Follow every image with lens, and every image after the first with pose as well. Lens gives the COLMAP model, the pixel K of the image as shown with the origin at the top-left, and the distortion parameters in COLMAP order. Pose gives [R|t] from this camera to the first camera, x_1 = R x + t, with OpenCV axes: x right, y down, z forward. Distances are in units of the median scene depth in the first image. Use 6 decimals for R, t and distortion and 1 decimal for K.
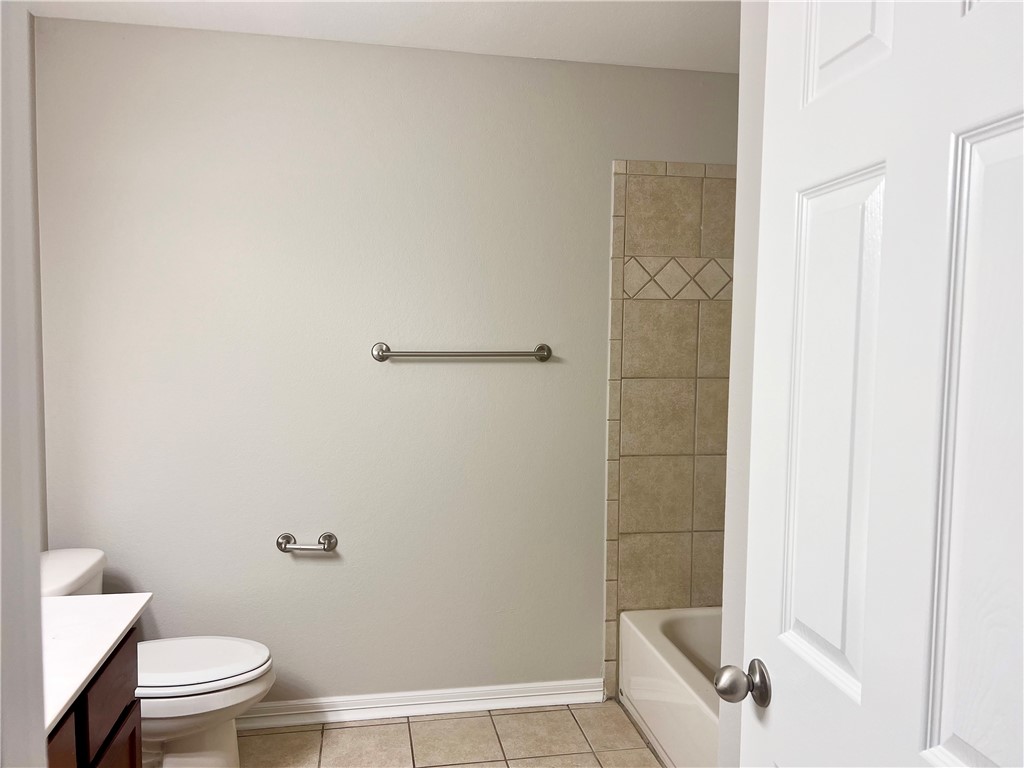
lens RADIAL K [[768.7, 0, 512.1], [0, 768.7, 383.3], [0, 0, 1]] dist [0.055913, -0.059699]
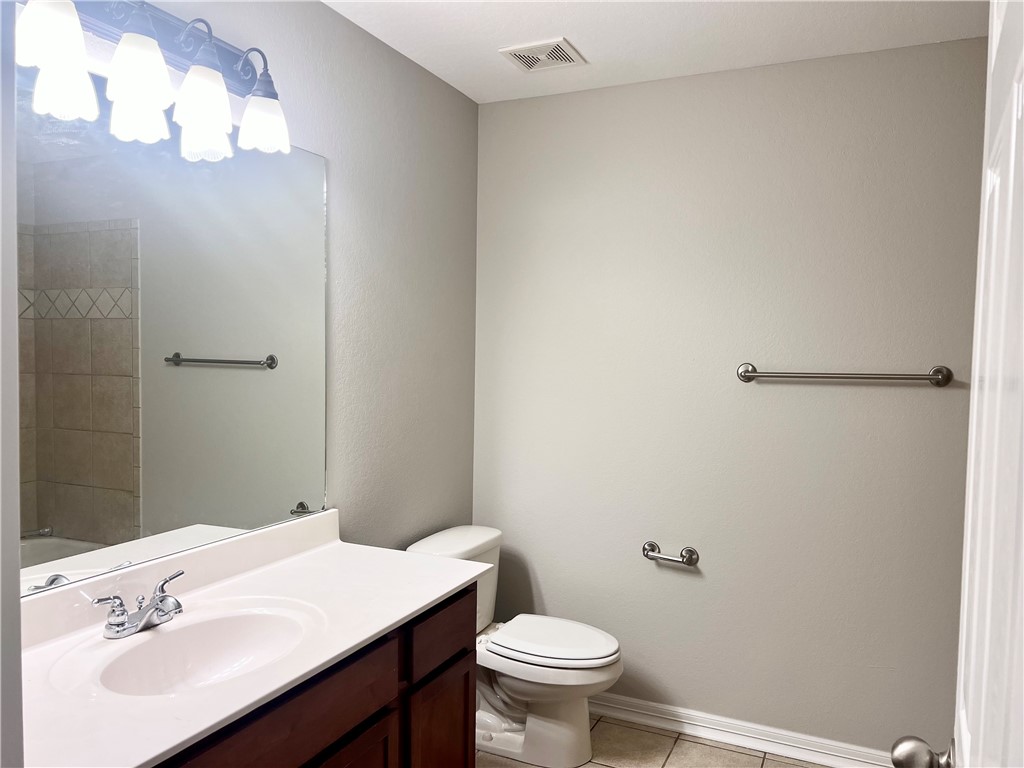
lens RADIAL K [[768.7, 0, 511.8], [0, 768.7, 384.2], [0, 0, 1]] dist [0.055913, -0.059699]
pose [[0.814776, 0.024613, -0.579253, 0.160022], [-0.043468, 0.998880, -0.018699, 0.006221], [0.578143, 0.040415, 0.814934, 0.016412]]
